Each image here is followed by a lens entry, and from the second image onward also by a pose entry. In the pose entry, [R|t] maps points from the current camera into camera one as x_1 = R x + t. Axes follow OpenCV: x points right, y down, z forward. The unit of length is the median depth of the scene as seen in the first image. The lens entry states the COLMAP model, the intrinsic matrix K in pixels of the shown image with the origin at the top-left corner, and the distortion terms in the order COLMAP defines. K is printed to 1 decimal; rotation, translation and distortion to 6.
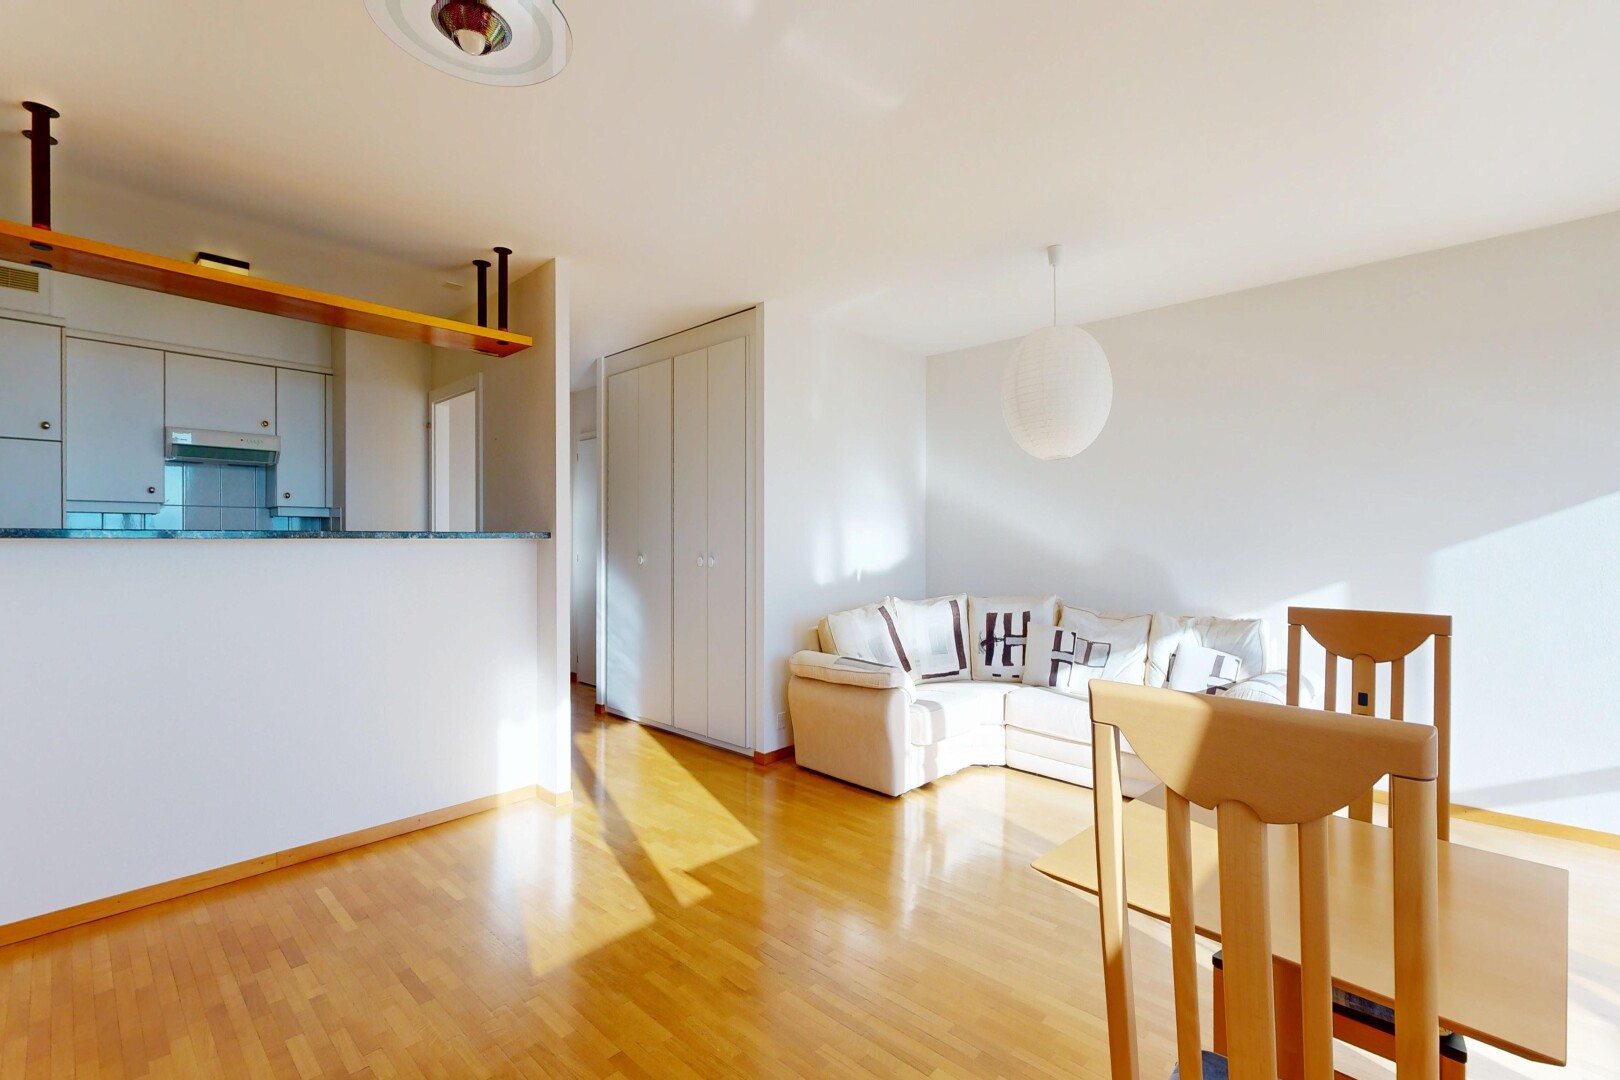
lens RADIAL K [[704.8, 0, 809.5], [0, 704.8, 539.6], [0, 0, 1]] dist [0.001124, 0.000267]
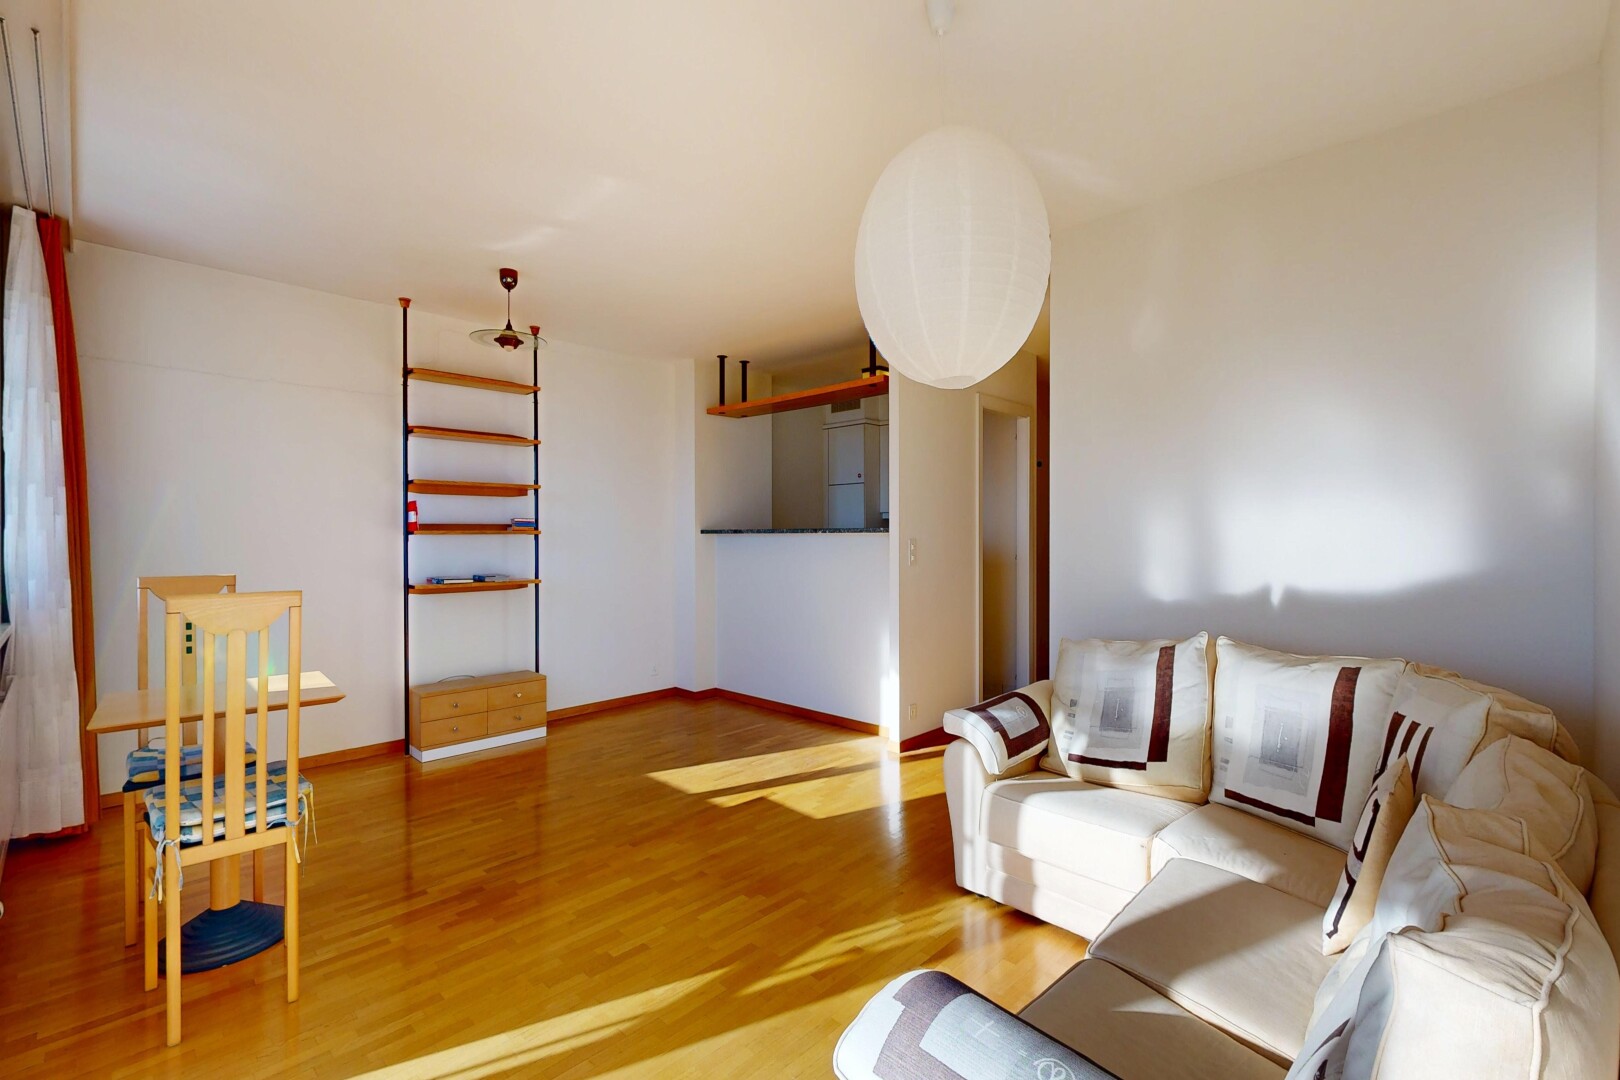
lens RADIAL K [[704.8, 0, 811.3], [0, 704.8, 538.7], [0, 0, 1]] dist [0.001124, 0.000267]
pose [[-0.016394, 0.008862, -0.999826, 0.725304], [0.007681, 0.999932, 0.008737, -0.002149], [0.999836, -0.007537, -0.016461, 0.736192]]
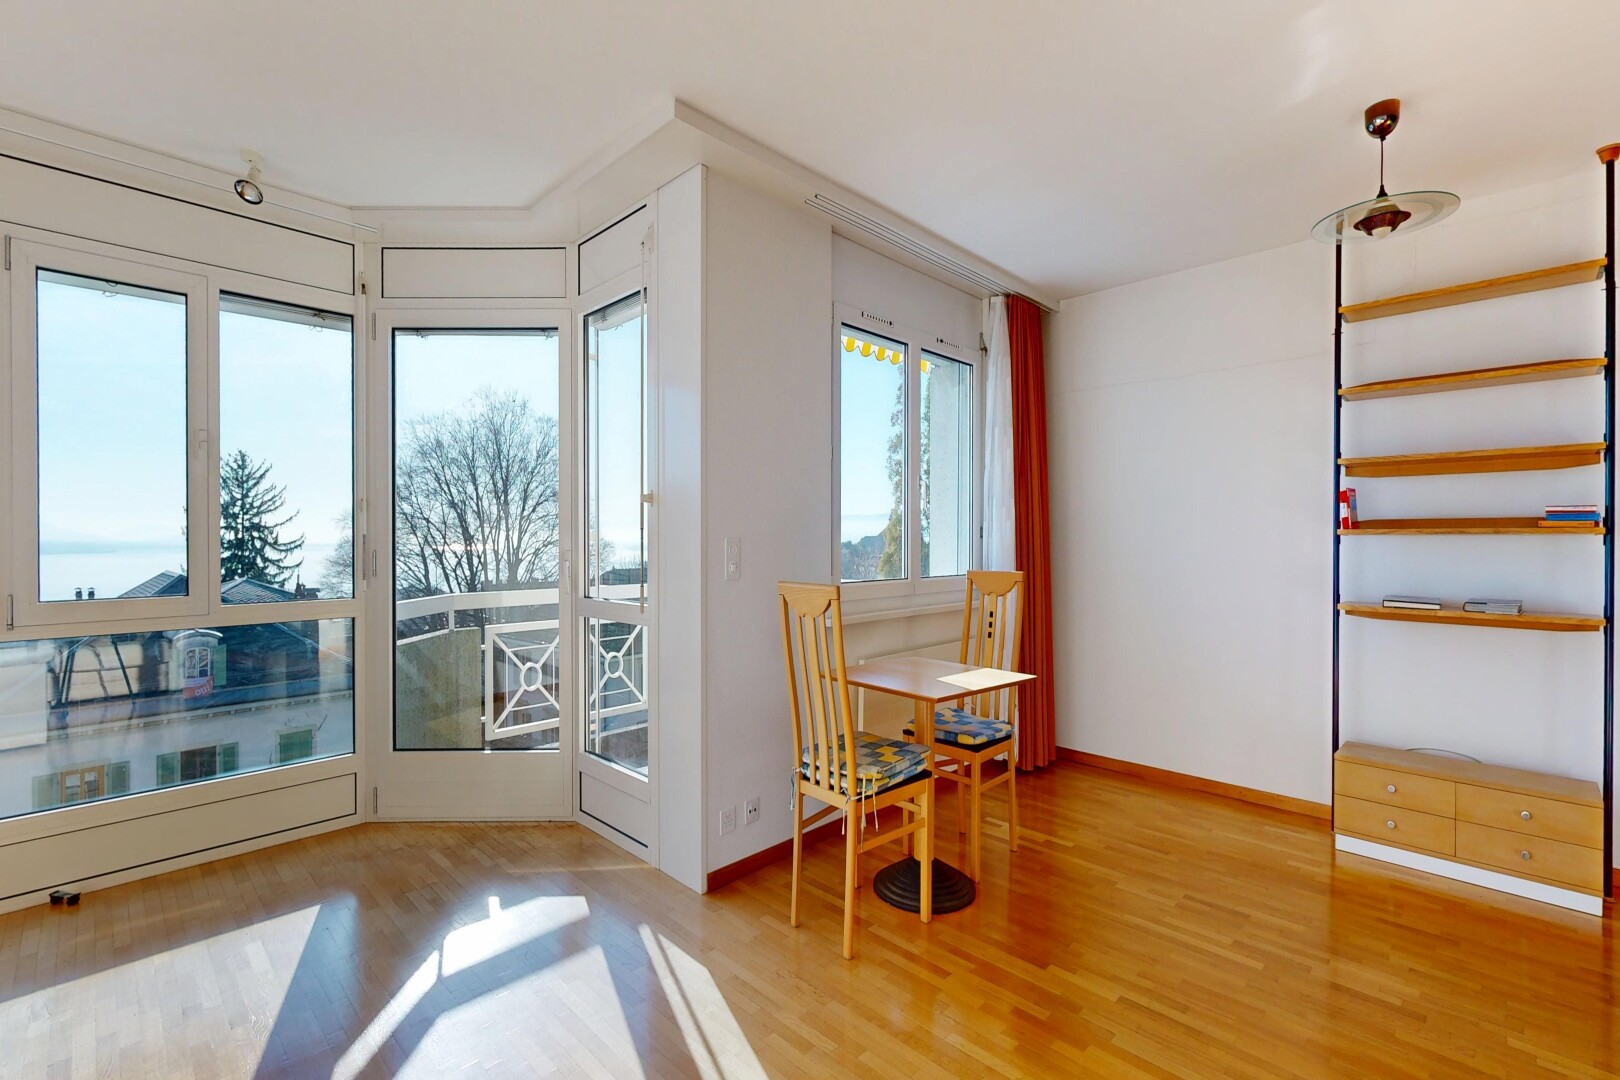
lens RADIAL K [[704.8, 0, 807.2], [0, 704.8, 539.4], [0, 0, 1]] dist [0.001124, 0.000267]
pose [[-0.999708, 0.002726, 0.024003, 0.357088], [0.002592, 0.999981, -0.005626, 0.002574], [-0.024017, -0.005562, -0.999696, 0.871273]]
